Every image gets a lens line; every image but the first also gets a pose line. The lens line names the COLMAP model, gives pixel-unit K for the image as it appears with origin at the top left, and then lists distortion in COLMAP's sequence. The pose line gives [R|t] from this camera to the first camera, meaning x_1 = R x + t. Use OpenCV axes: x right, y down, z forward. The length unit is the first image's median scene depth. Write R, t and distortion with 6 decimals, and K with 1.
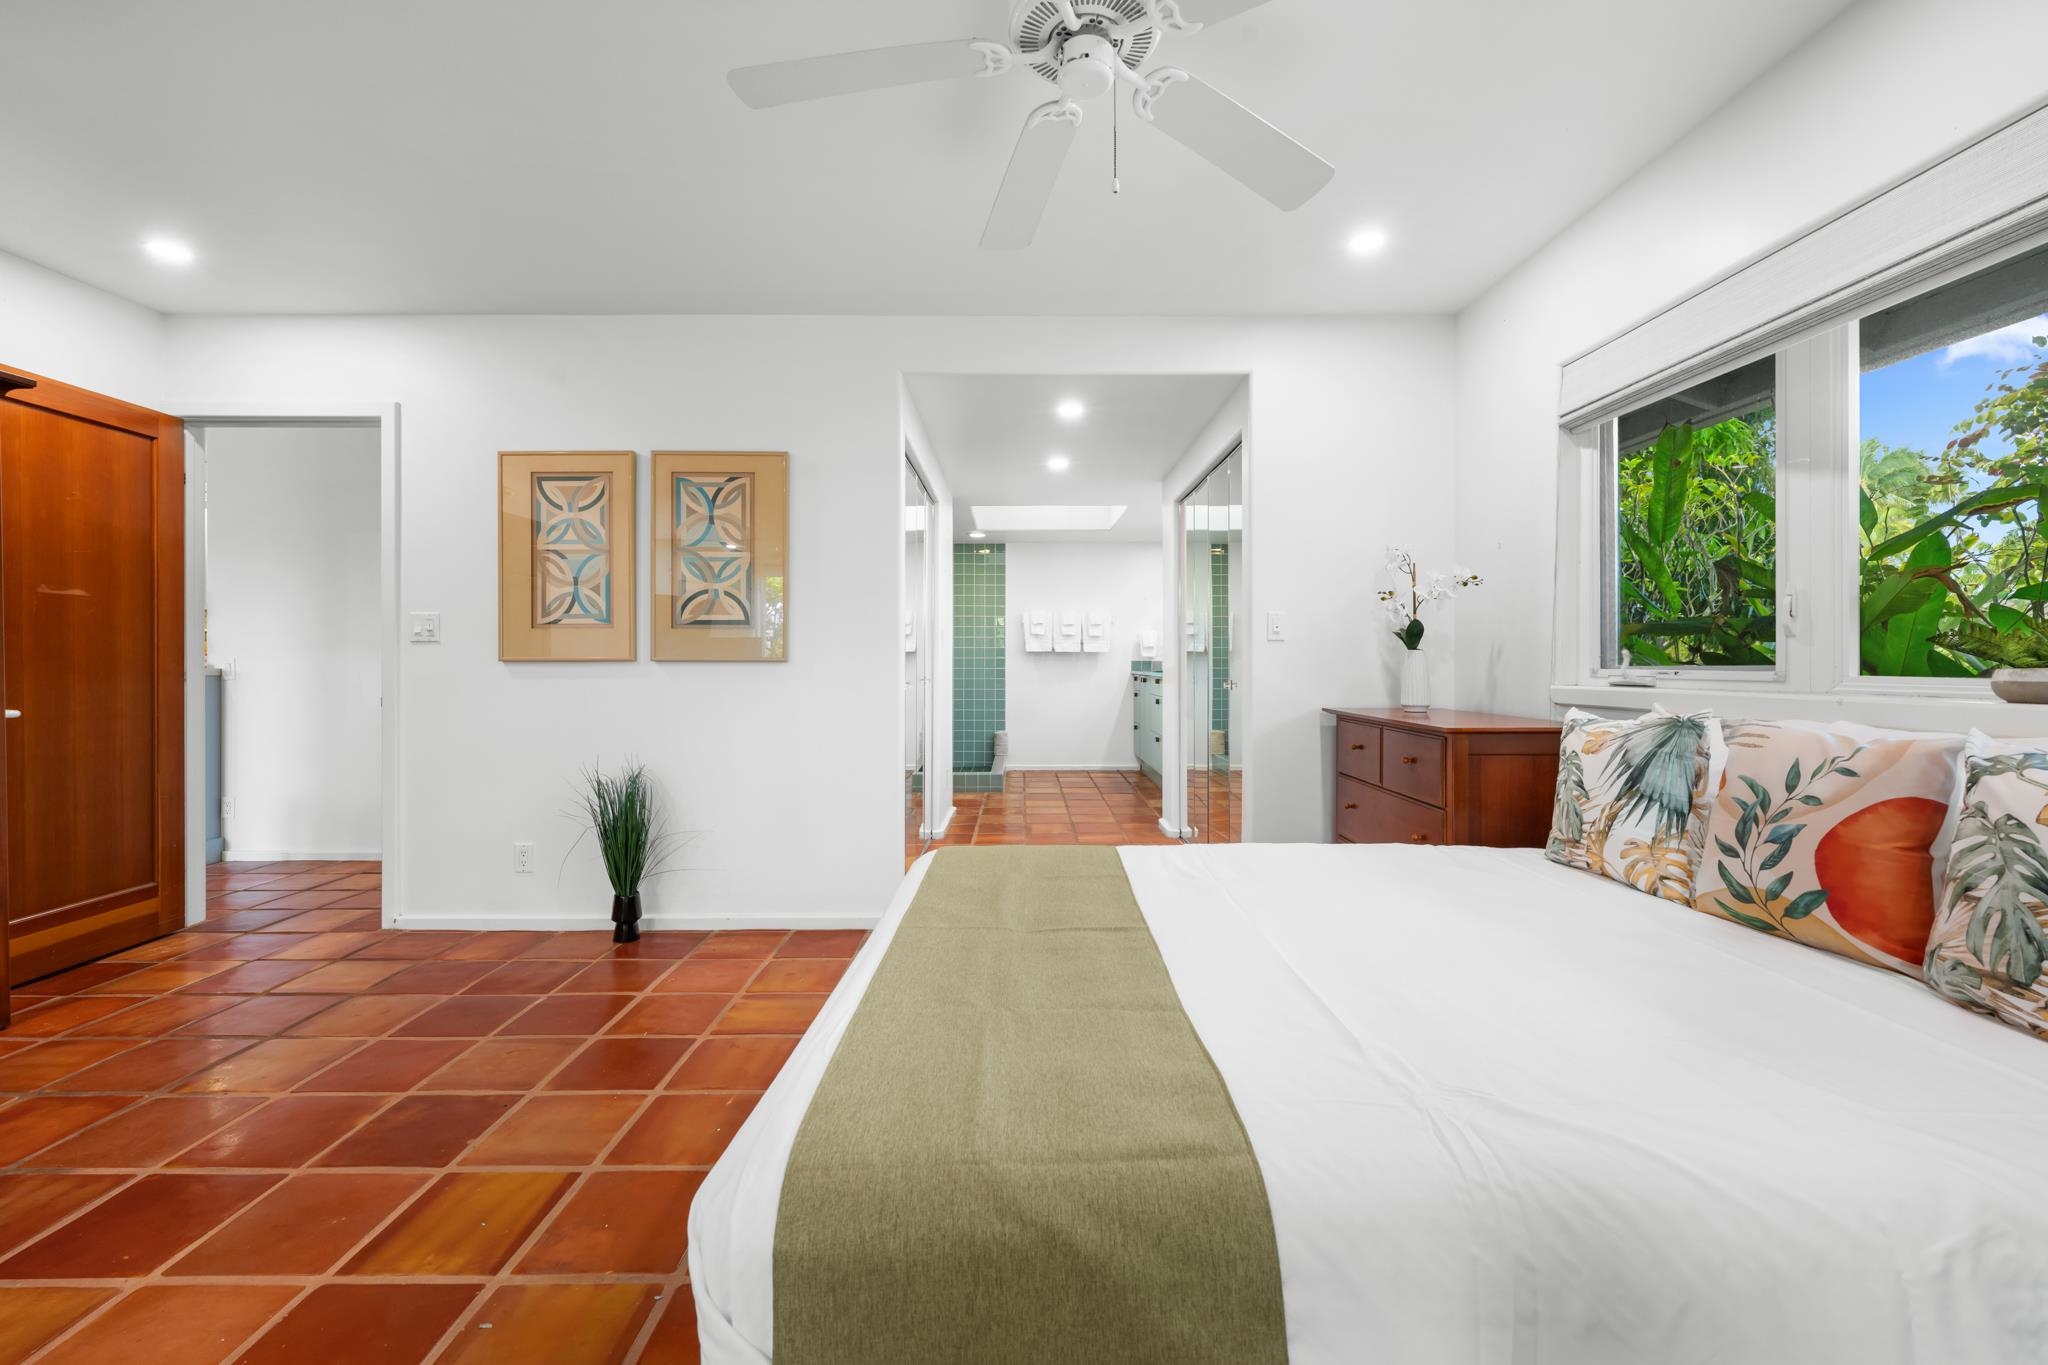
lens RADIAL K [[826.6, 0, 1021.7], [0, 826.6, 662.0], [0, 0, 1]] dist [-0.001988, -0.000256]
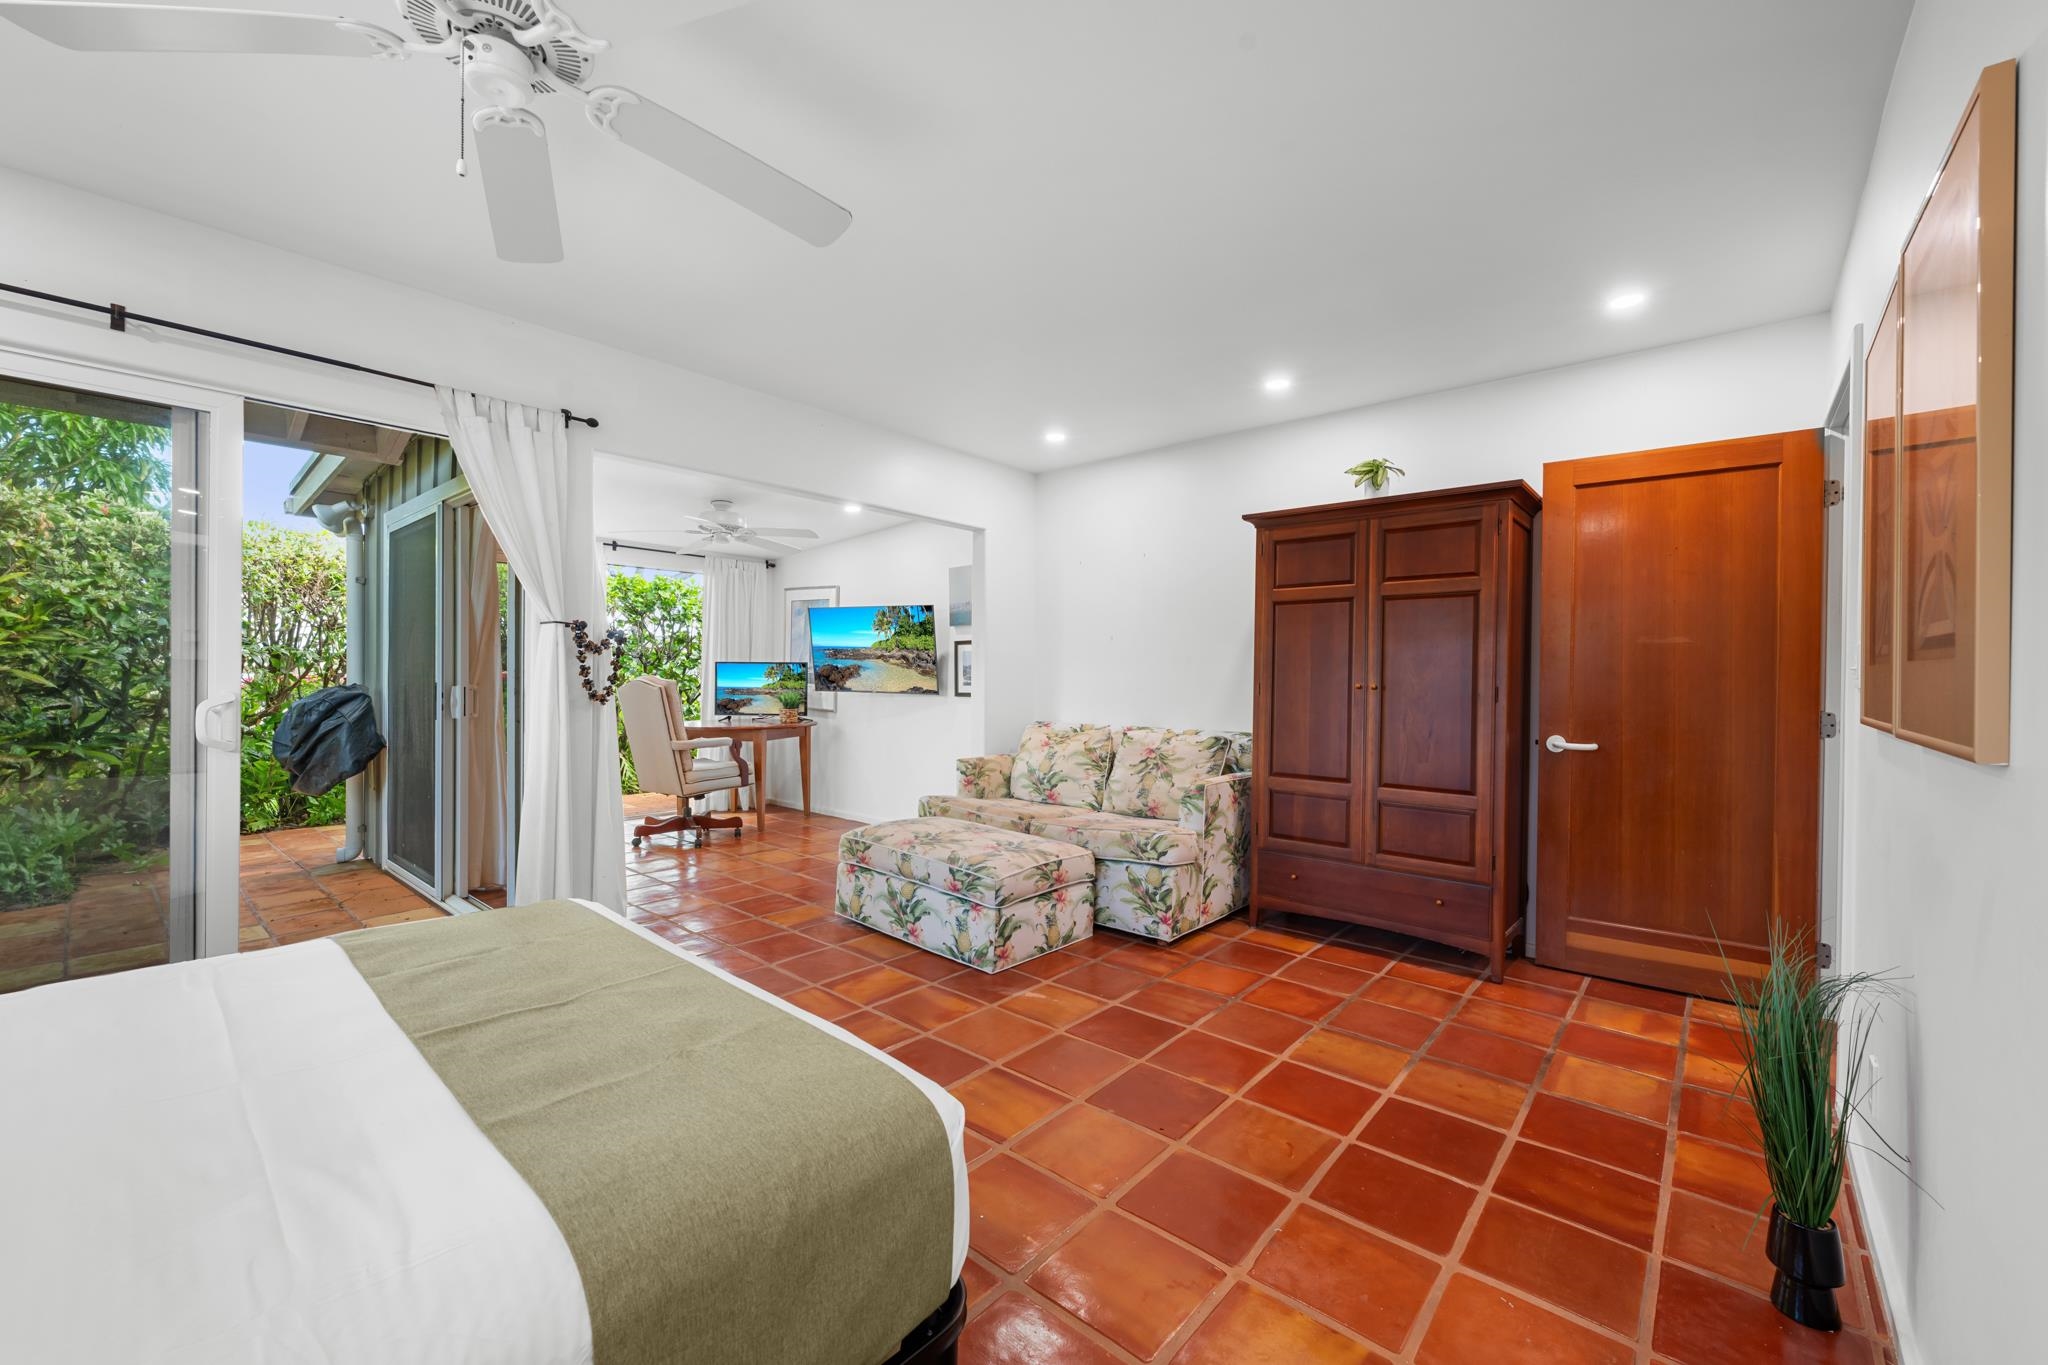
lens RADIAL K [[810.4, 0, 1020.5], [0, 810.4, 680.3], [0, 0, 1]] dist [-0.012169, 0.000041]
pose [[-0.663516, -0.001351, -0.748161, 0.220365], [-0.009615, 0.999931, 0.006722, -0.037020], [0.748100, 0.011653, -0.663483, 1.240764]]
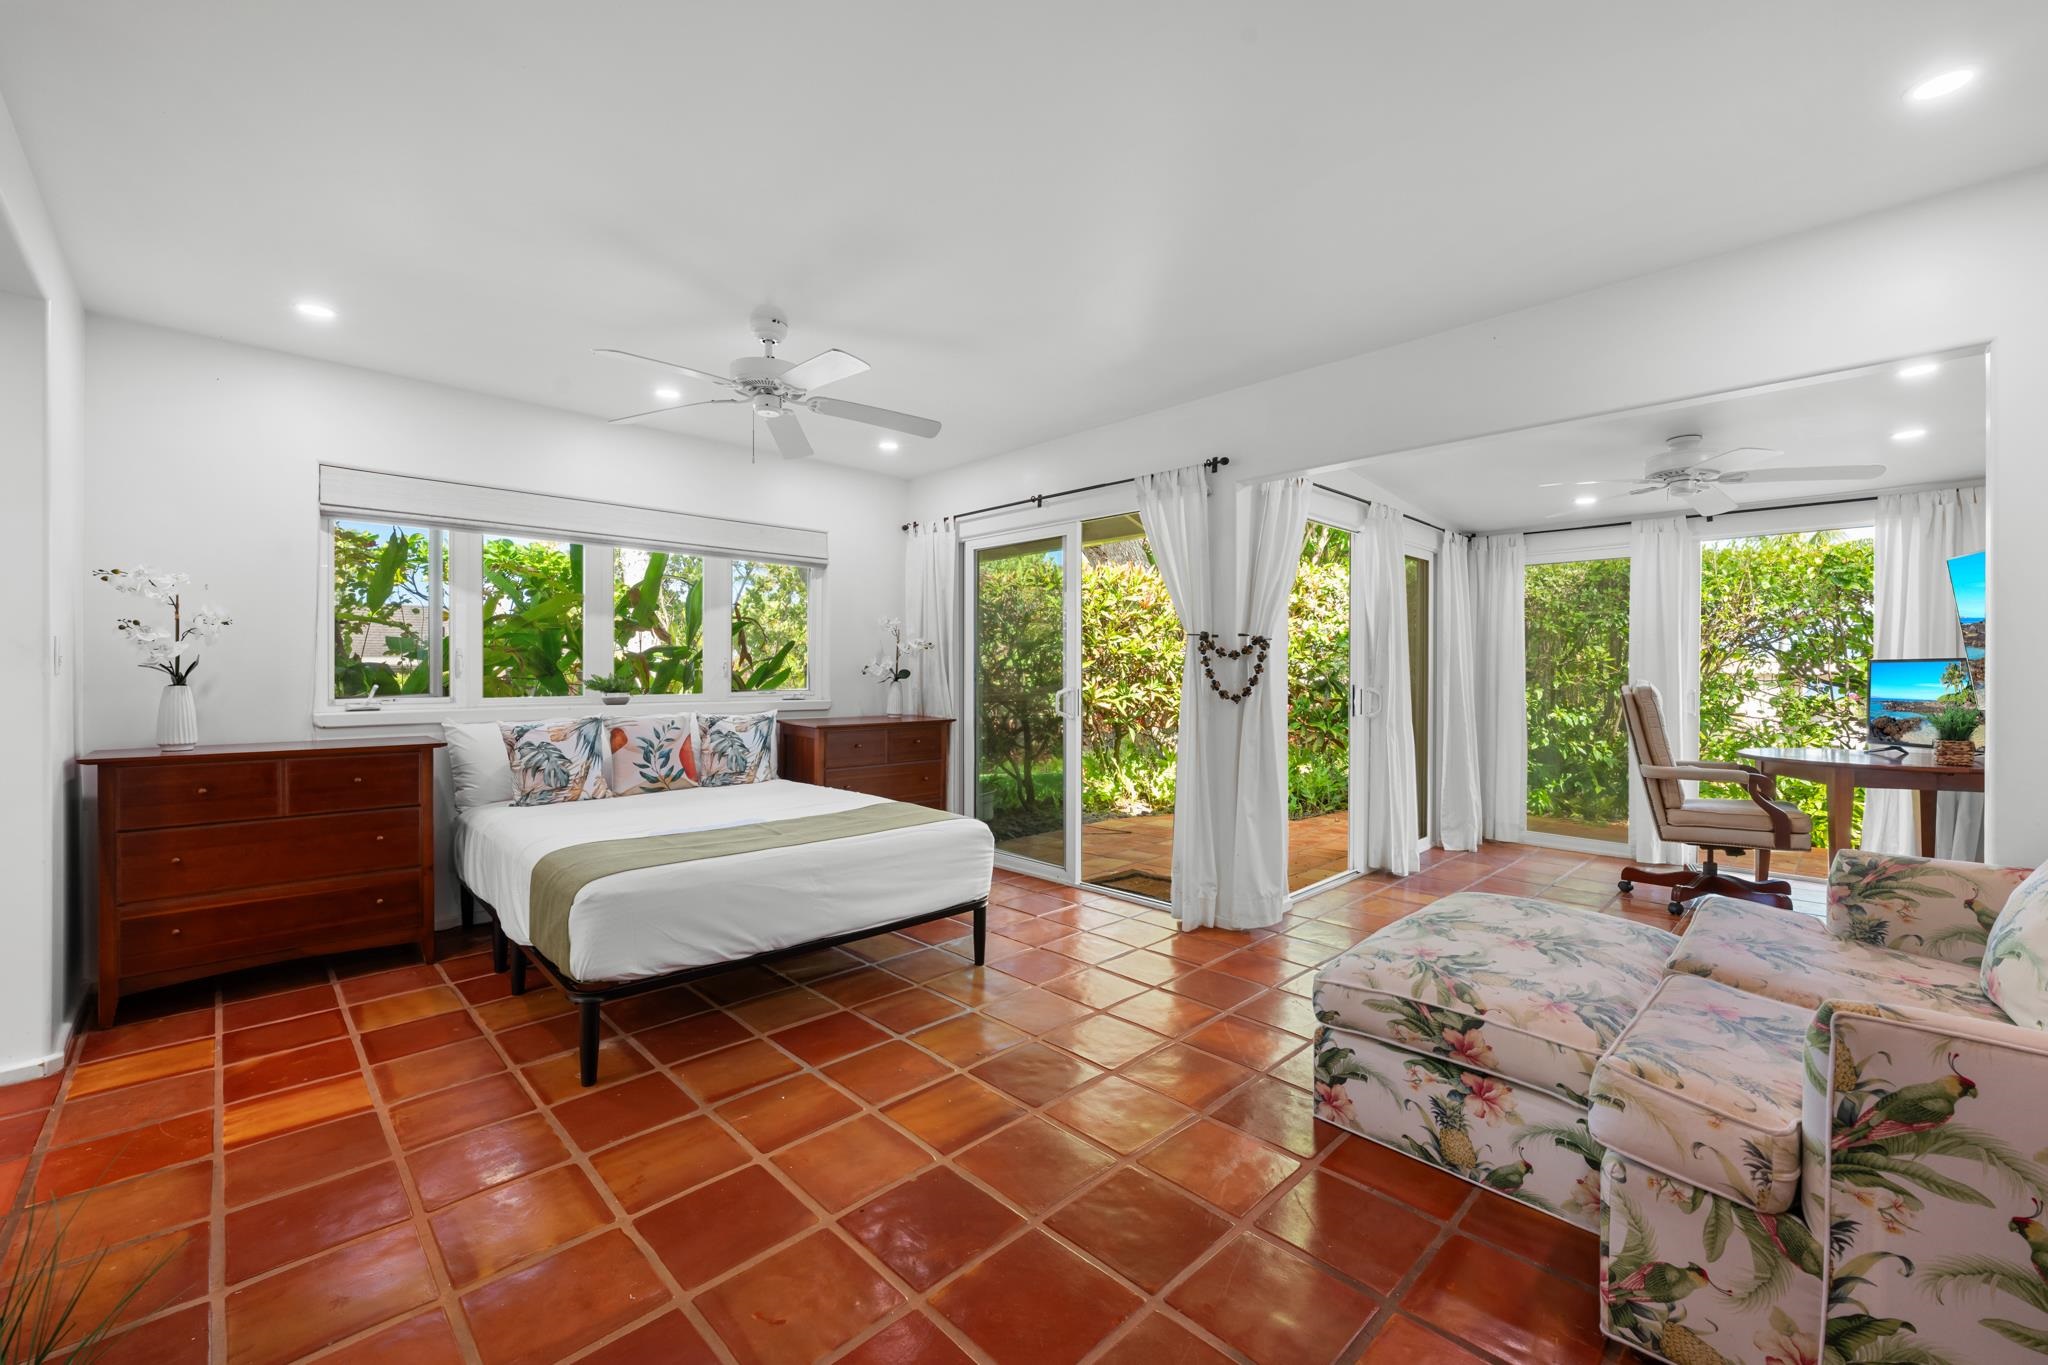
lens RADIAL K [[818.7, 0, 1028.7], [0, 818.7, 674.1], [0, 0, 1]] dist [0.000266, -0.000093]
pose [[-0.698687, -0.002360, 0.715424, -1.114913], [-0.001401, 0.999997, 0.001930, -0.039204], [-0.715426, 0.000347, -0.698688, 1.197698]]
